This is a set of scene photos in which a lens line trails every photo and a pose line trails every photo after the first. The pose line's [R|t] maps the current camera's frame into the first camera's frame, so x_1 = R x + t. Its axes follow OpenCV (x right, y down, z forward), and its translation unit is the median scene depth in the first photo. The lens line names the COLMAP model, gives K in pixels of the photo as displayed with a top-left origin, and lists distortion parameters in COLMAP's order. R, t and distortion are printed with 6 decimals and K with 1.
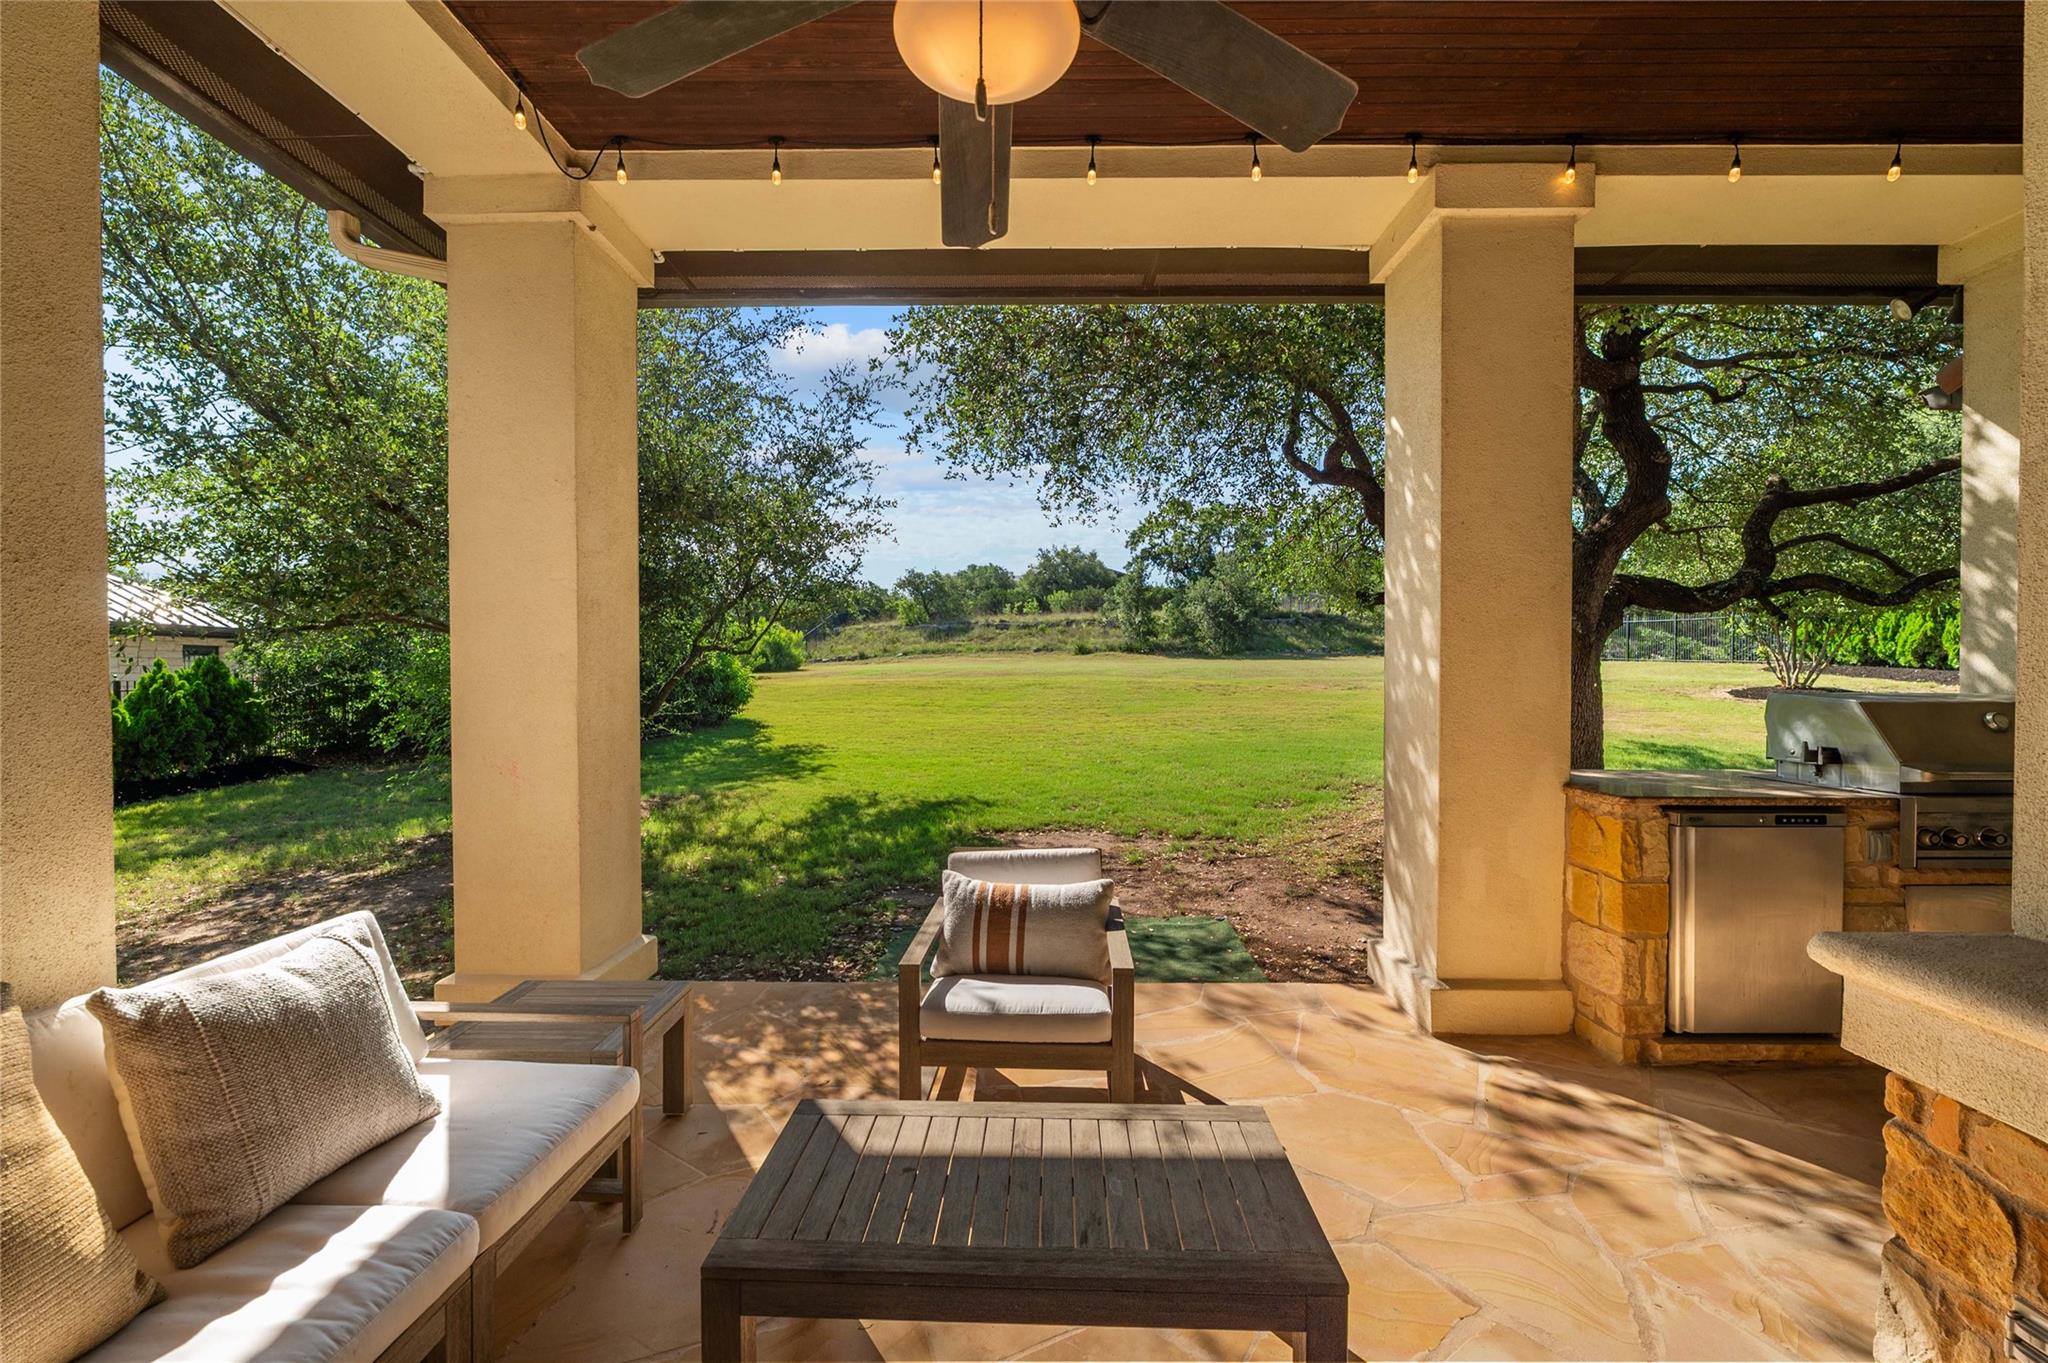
lens RADIAL K [[813.6, 0, 1023.1], [0, 813.6, 682.0], [0, 0, 1]] dist [-0.003638, 0.000113]
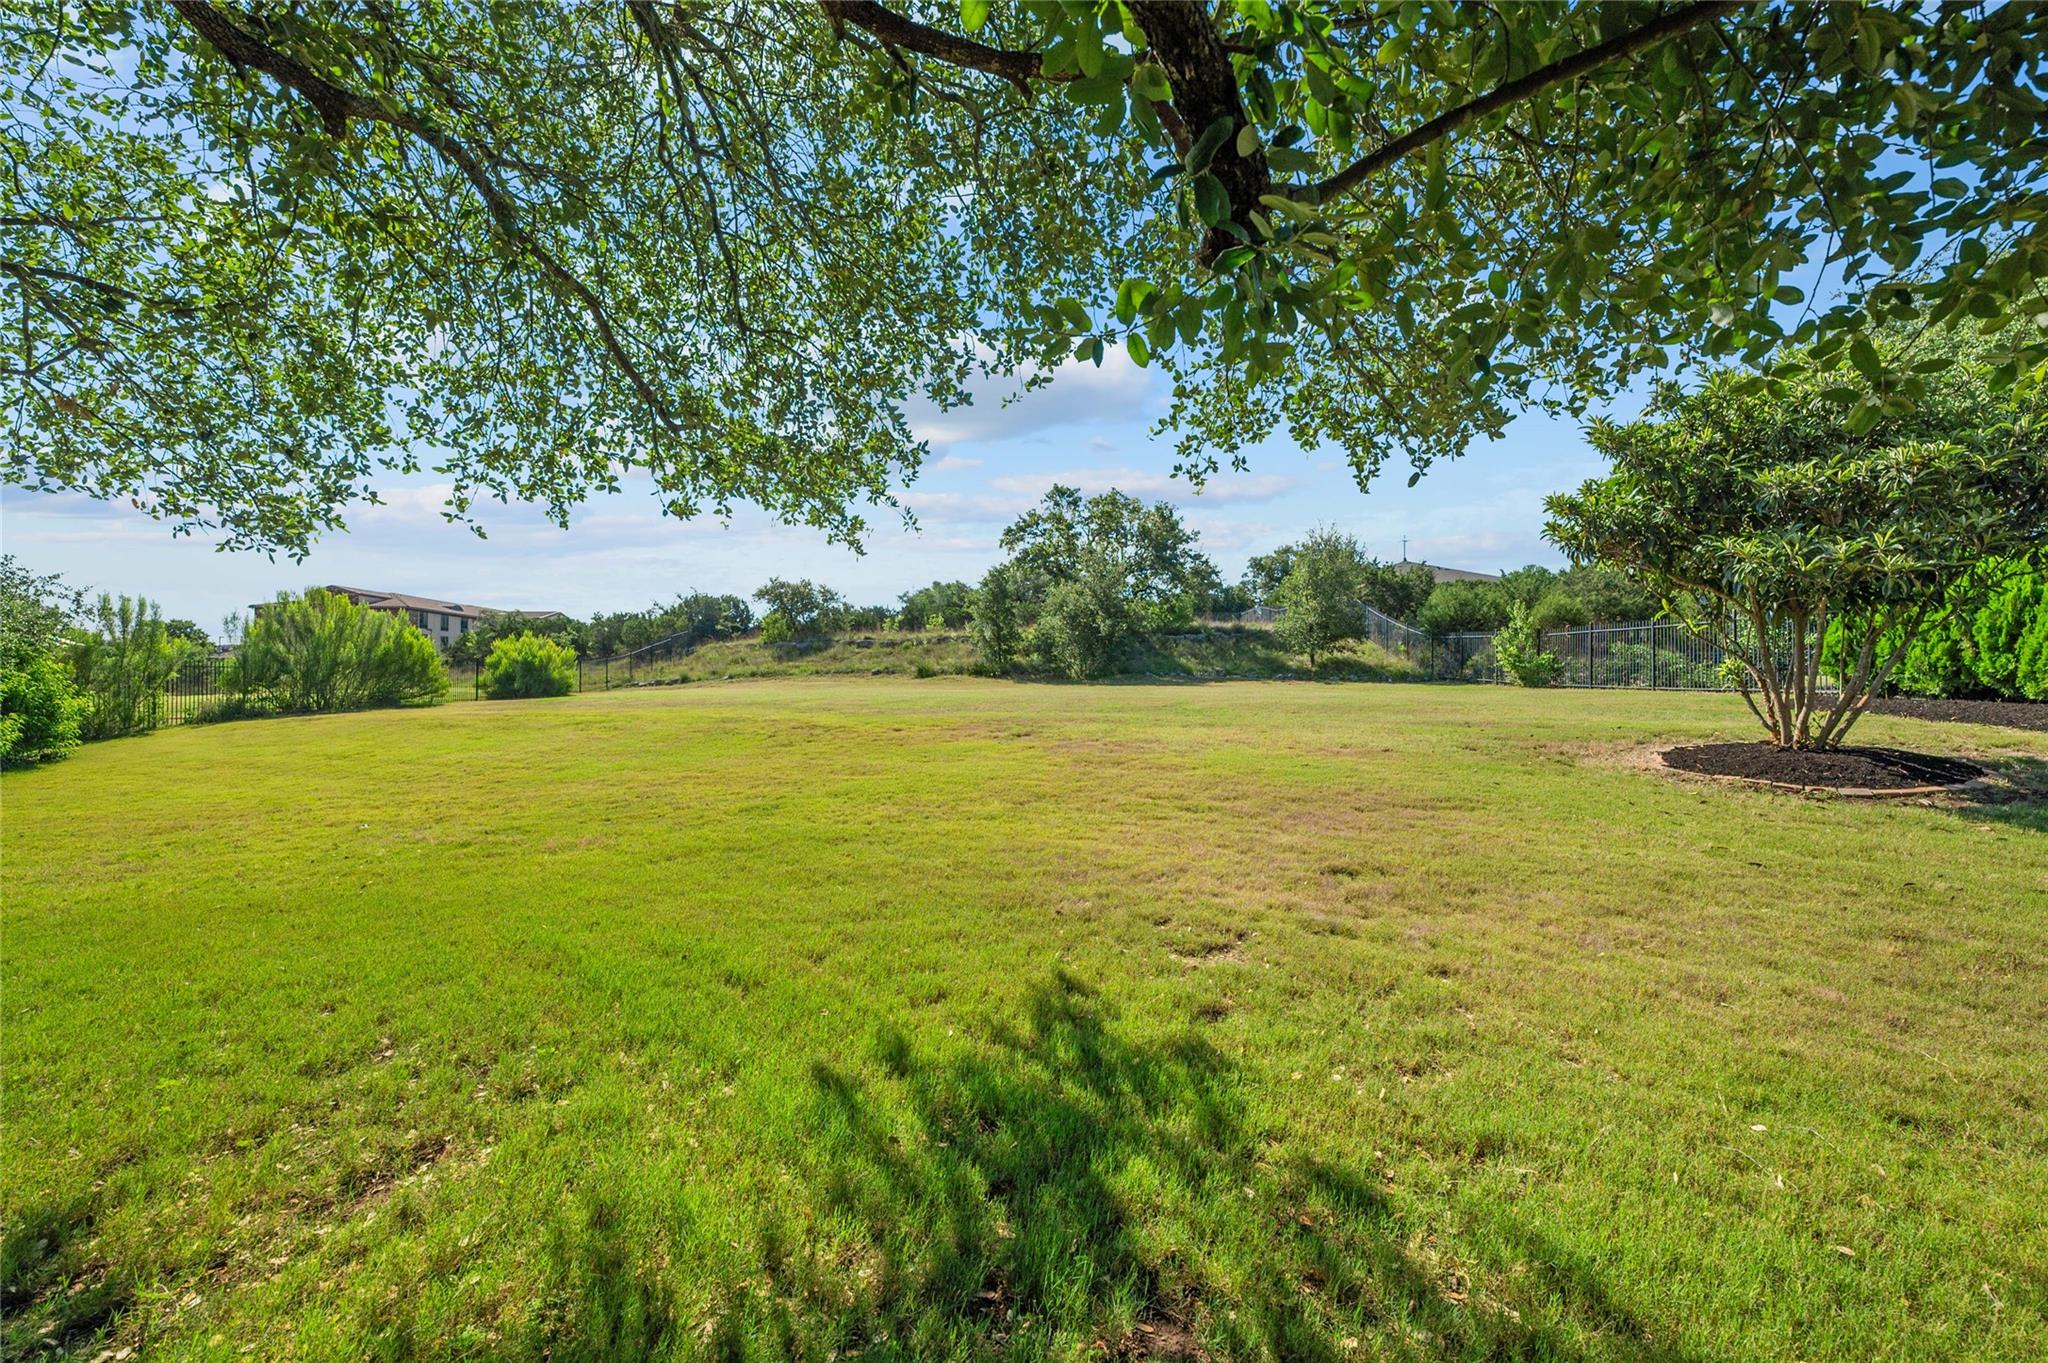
lens RADIAL K [[813.6, 0, 1031.2], [0, 813.6, 684.0], [0, 0, 1]] dist [-0.003638, 0.000113]
pose [[0.998891, 0.003741, -0.046932, 0.225573], [-0.005090, 0.999576, -0.028669, -0.005815], [0.046805, 0.028876, 0.998487, 0.216972]]
